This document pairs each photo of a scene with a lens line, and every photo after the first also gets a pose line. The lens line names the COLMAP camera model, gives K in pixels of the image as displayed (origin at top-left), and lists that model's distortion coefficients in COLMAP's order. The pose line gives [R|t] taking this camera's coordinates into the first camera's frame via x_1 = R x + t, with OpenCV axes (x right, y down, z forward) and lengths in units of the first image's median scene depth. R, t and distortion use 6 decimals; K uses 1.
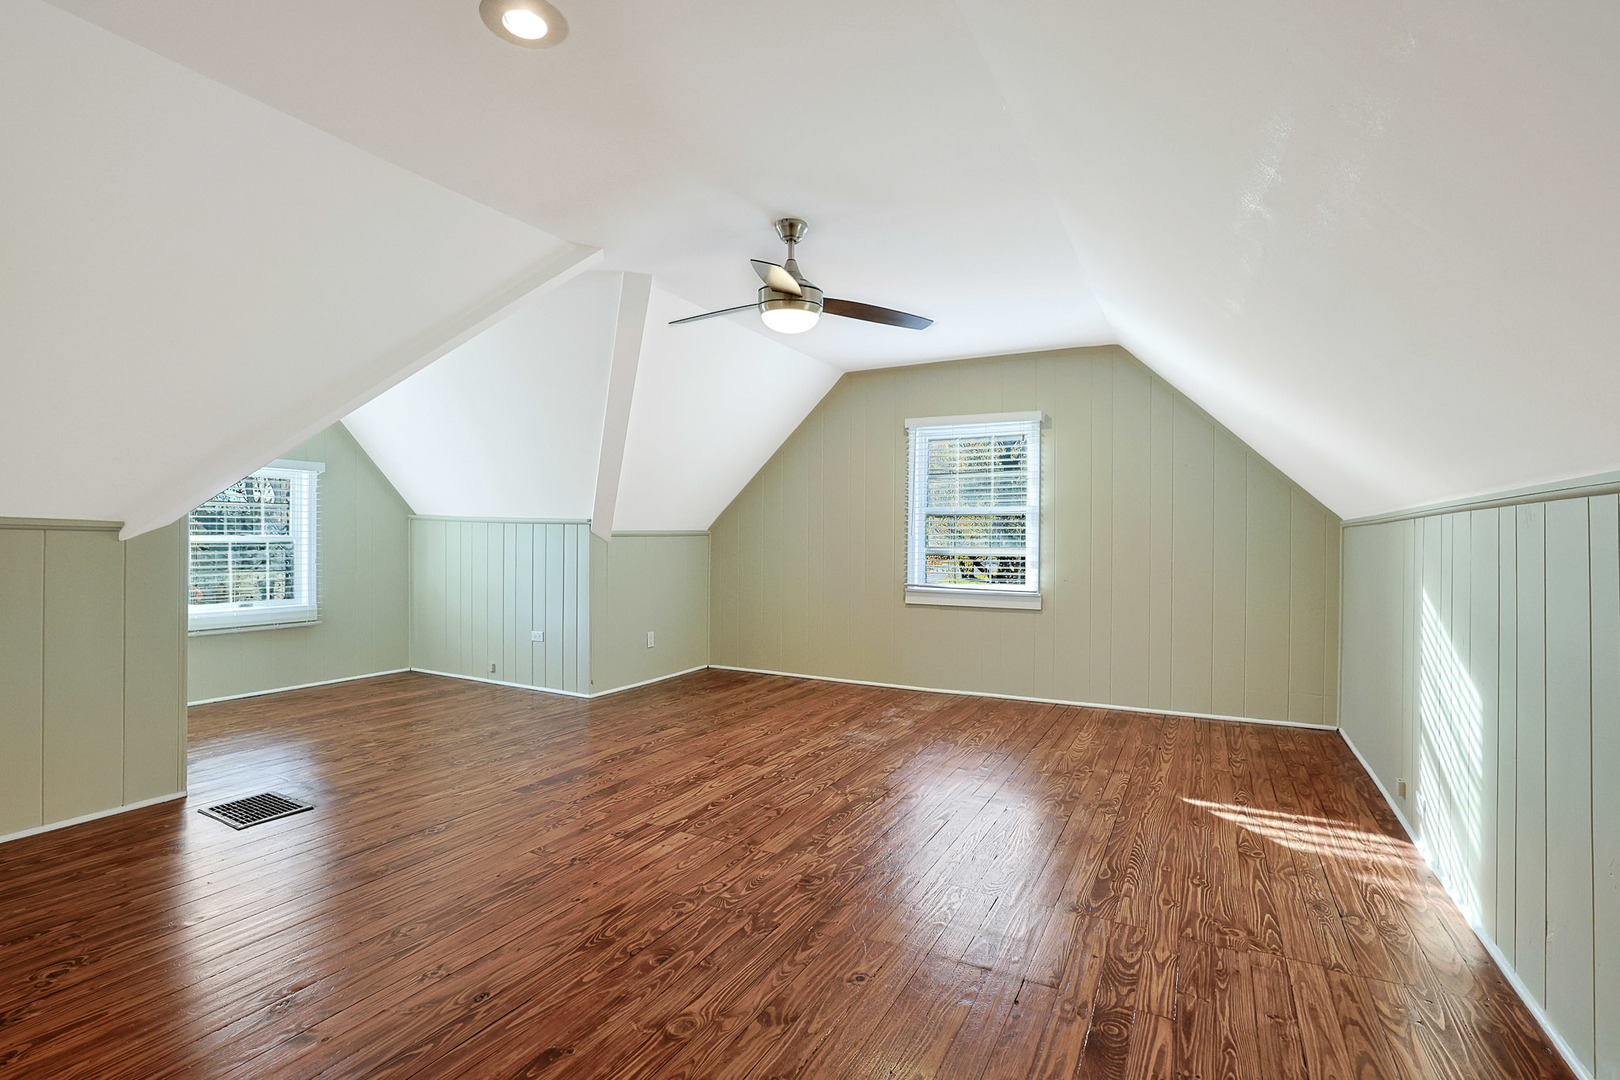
lens RADIAL K [[775.9, 0, 811.3], [0, 775.9, 522.3], [0, 0, 1]] dist [-0.052894, 0.019514]
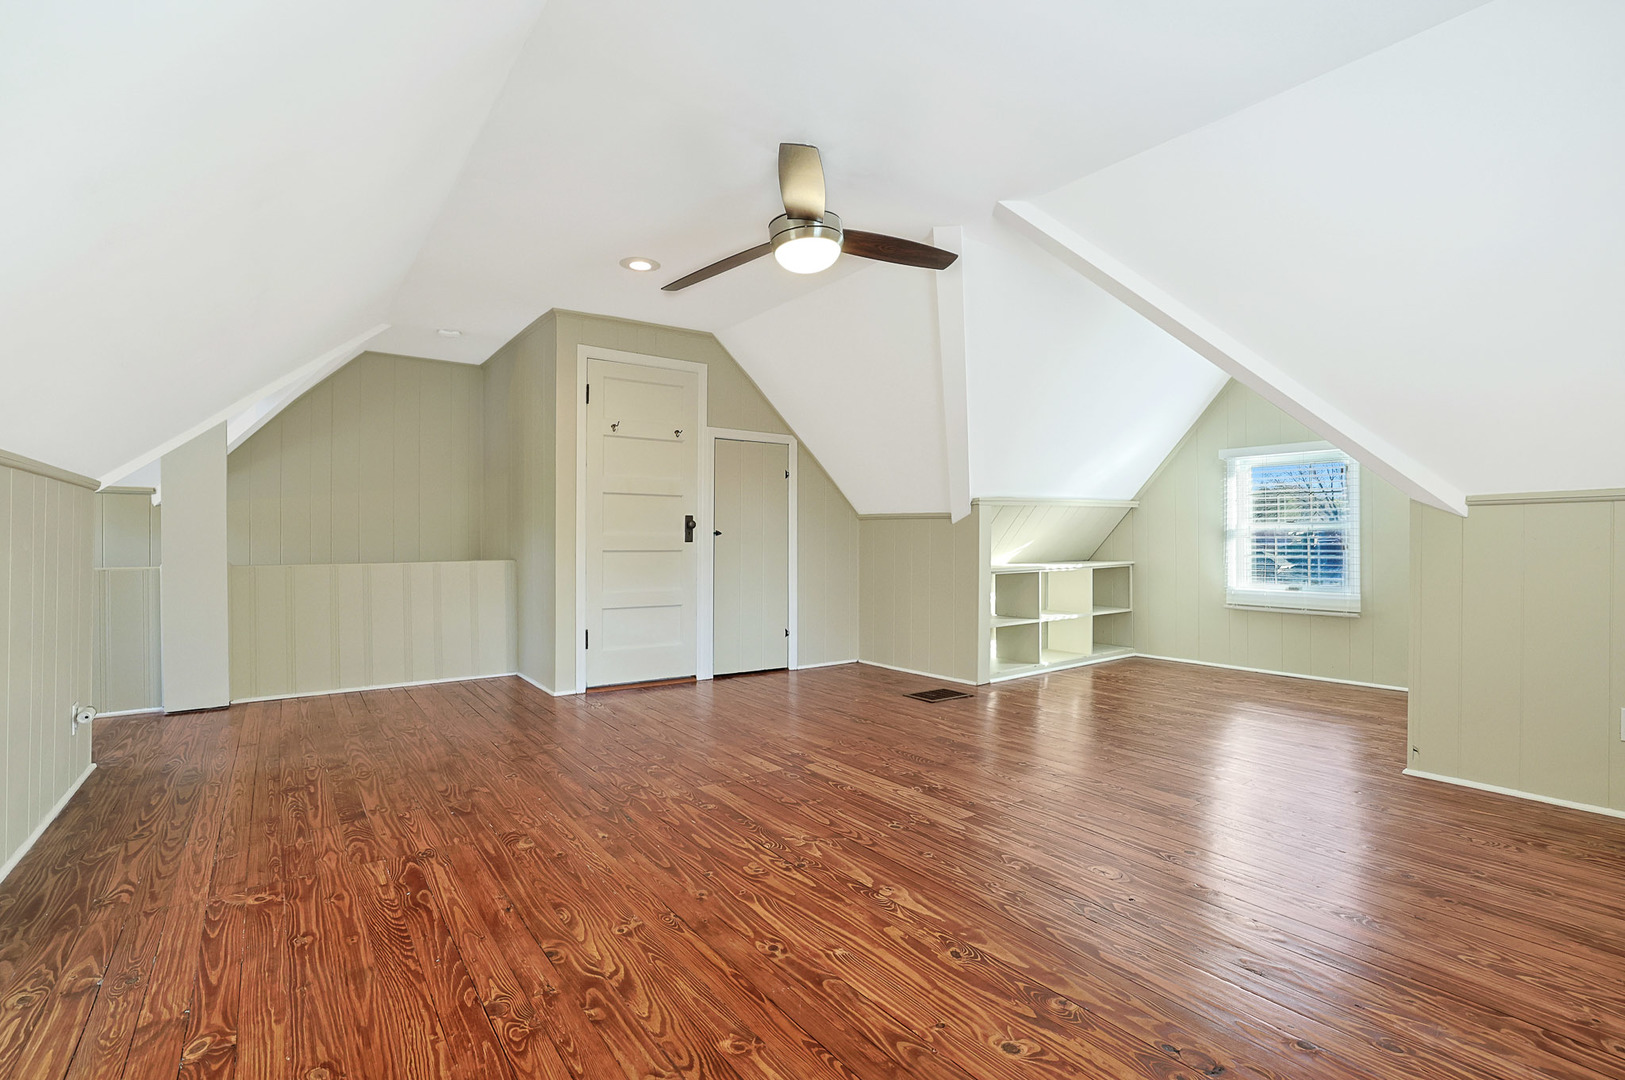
lens RADIAL K [[778.2, 0, 813.8], [0, 778.2, 522.3], [0, 0, 1]] dist [-0.052894, 0.019514]
pose [[-0.460123, -0.023403, -0.887547, 0.869088], [0.016554, 0.999253, -0.034931, 0.083883], [0.887701, -0.030765, -0.459392, 1.646427]]
